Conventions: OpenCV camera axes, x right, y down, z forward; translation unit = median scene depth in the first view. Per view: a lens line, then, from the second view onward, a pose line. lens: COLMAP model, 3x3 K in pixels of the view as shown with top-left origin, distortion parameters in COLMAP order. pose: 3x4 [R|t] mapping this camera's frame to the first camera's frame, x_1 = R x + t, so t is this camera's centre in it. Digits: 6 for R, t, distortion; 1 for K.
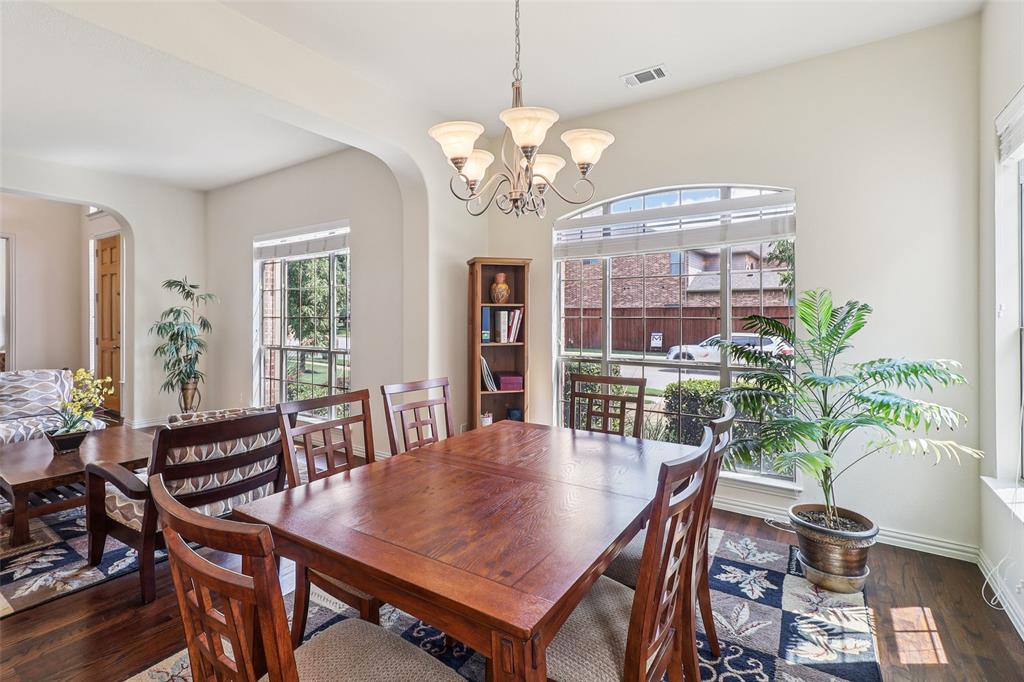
lens RADIAL K [[478.0, 0, 505.3], [0, 478.0, 316.8], [0, 0, 1]] dist [0.002245, -0.000792]
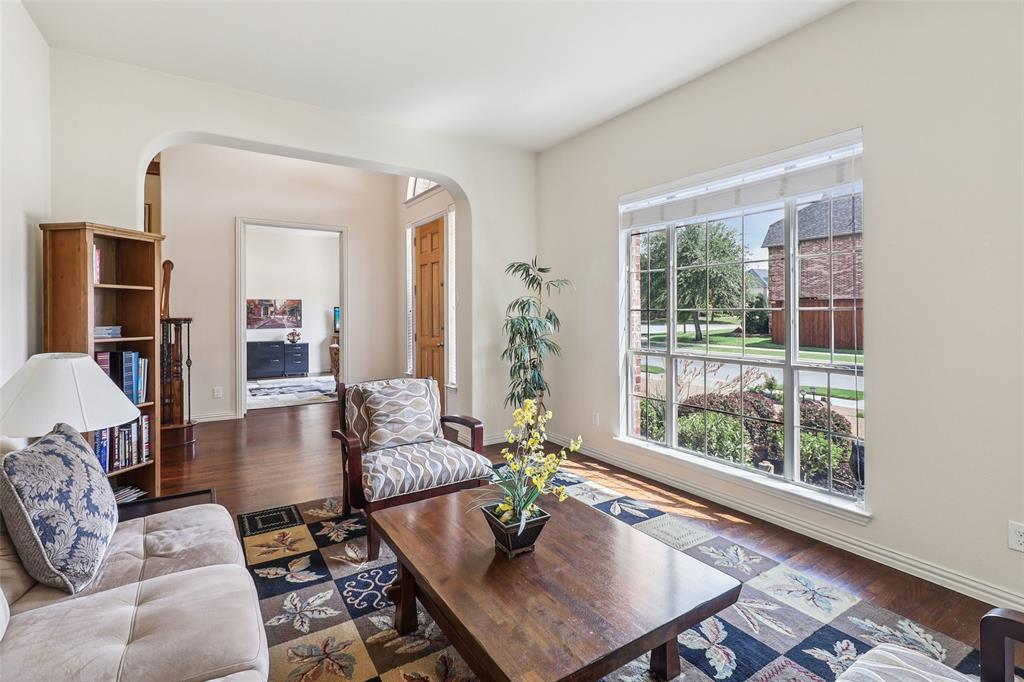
lens RADIAL K [[478.0, 0, 505.3], [0, 478.0, 316.8], [0, 0, 1]] dist [0.002245, -0.000792]
pose [[0.915436, -0.000582, -0.402462, -0.389893], [0.006167, 0.999902, 0.012582, 0.001204], [0.402415, -0.014000, 0.915350, 0.270109]]
